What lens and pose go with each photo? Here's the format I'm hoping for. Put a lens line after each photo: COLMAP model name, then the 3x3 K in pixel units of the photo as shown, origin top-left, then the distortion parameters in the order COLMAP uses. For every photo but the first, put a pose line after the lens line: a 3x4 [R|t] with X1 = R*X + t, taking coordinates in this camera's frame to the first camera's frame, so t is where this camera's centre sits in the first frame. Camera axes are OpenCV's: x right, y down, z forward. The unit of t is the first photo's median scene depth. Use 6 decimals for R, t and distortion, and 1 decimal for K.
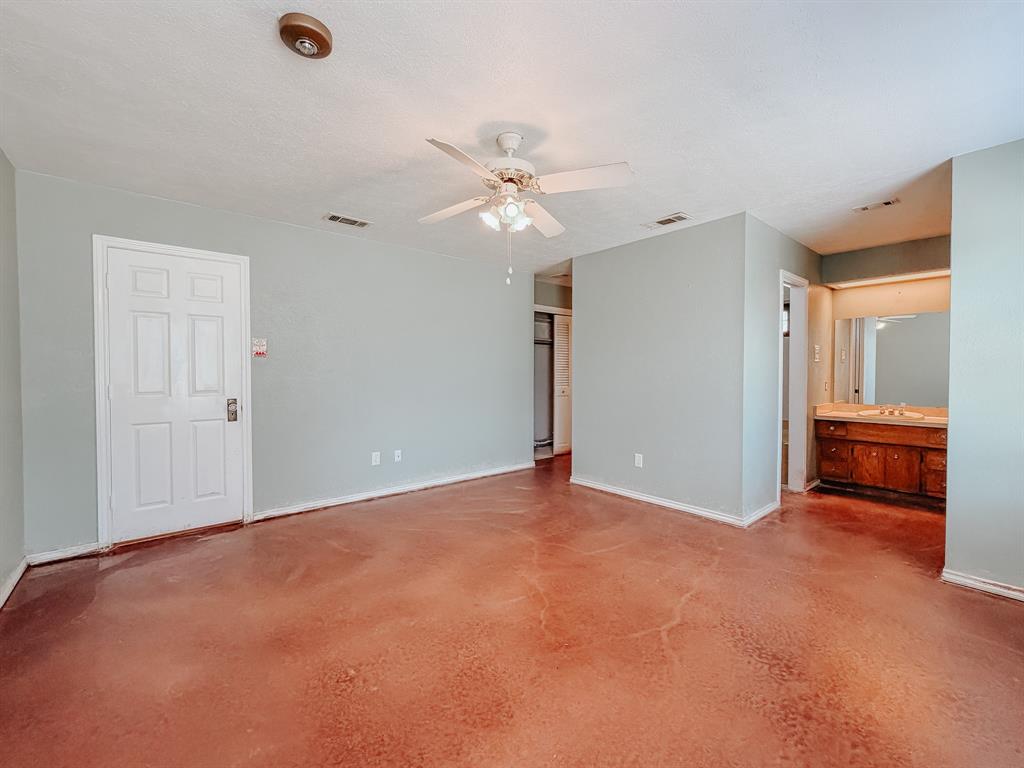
lens RADIAL K [[435.8, 0, 509.2], [0, 435.8, 381.6], [0, 0, 1]] dist [-0.001972, -0.000242]
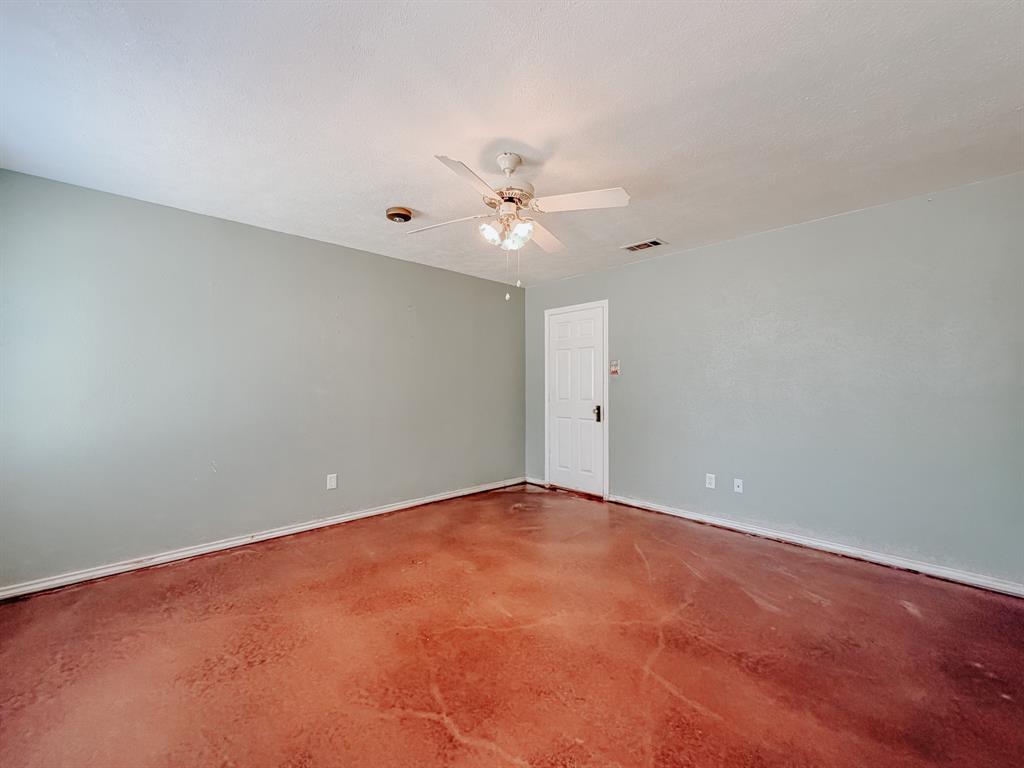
lens RADIAL K [[416.6, 0, 507.8], [0, 416.6, 384.8], [0, 0, 1]] dist [-0.001361, 0.000139]
pose [[0.063295, -0.003594, -0.997988, 0.647556], [-0.025900, 0.999651, -0.005243, -0.011198], [0.997659, 0.026180, 0.063180, 0.620376]]
